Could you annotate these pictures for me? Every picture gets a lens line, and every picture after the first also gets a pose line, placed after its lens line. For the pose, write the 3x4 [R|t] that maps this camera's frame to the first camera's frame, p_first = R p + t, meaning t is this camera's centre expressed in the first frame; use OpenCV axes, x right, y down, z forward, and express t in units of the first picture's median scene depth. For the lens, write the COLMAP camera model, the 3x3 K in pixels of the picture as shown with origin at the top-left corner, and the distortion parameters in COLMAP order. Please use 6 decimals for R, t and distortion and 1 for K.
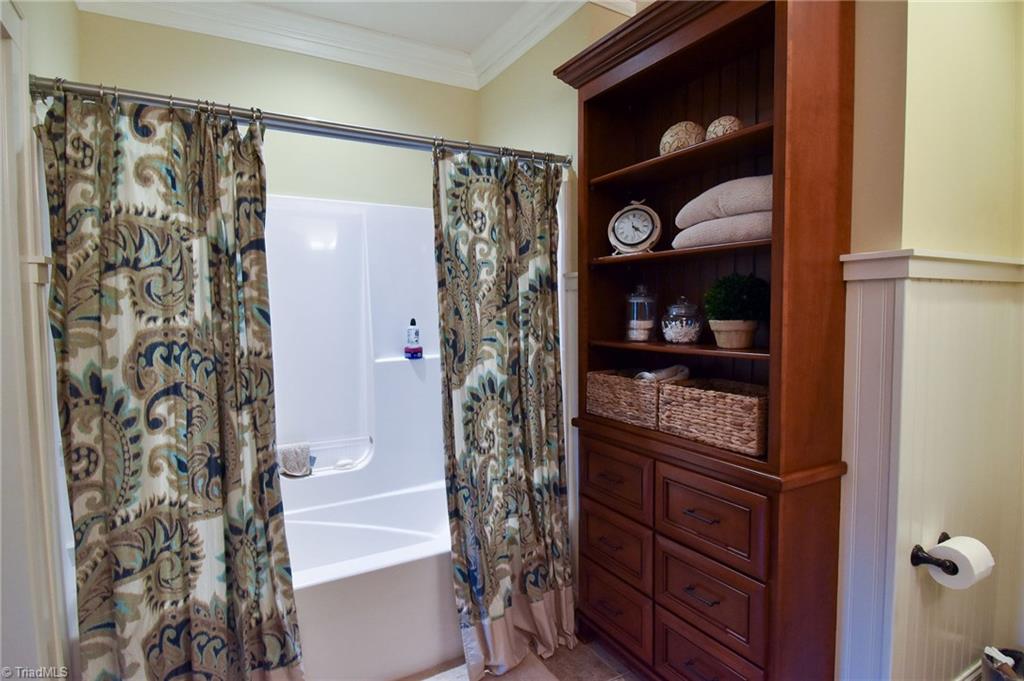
lens RADIAL K [[558.7, 0, 510.1], [0, 558.7, 346.6], [0, 0, 1]] dist [0.010729, -0.020291]
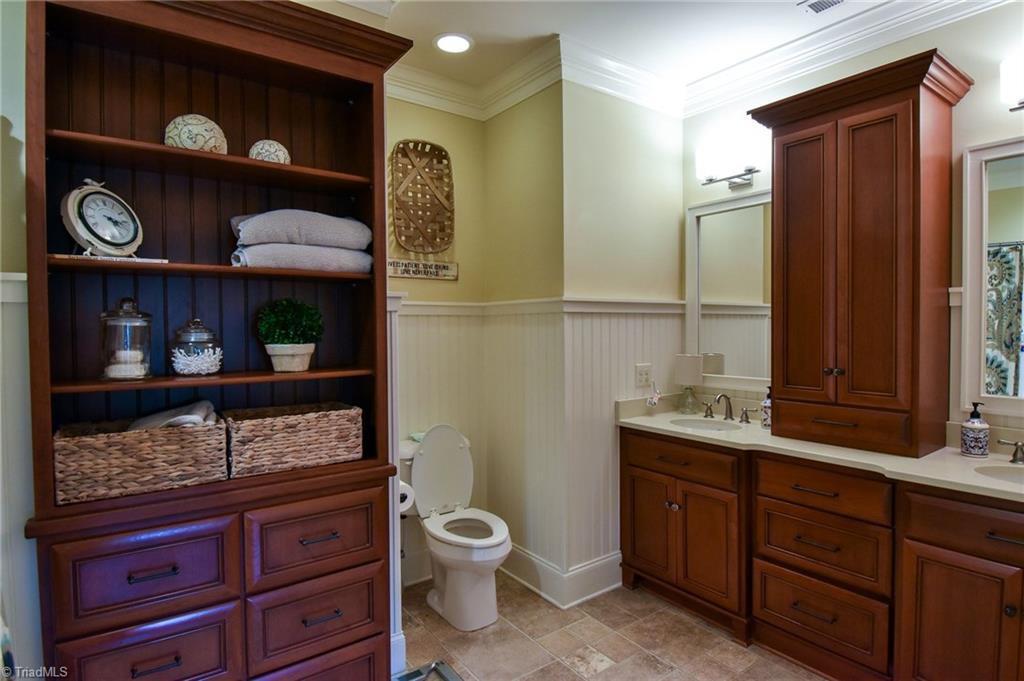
lens RADIAL K [[558.7, 0, 508.3], [0, 558.7, 332.6], [0, 0, 1]] dist [0.010729, -0.020291]
pose [[-0.117156, -0.010904, 0.993054, -0.621812], [0.076088, 0.996902, 0.019922, -0.053717], [-0.990195, 0.077893, -0.115963, 0.681309]]
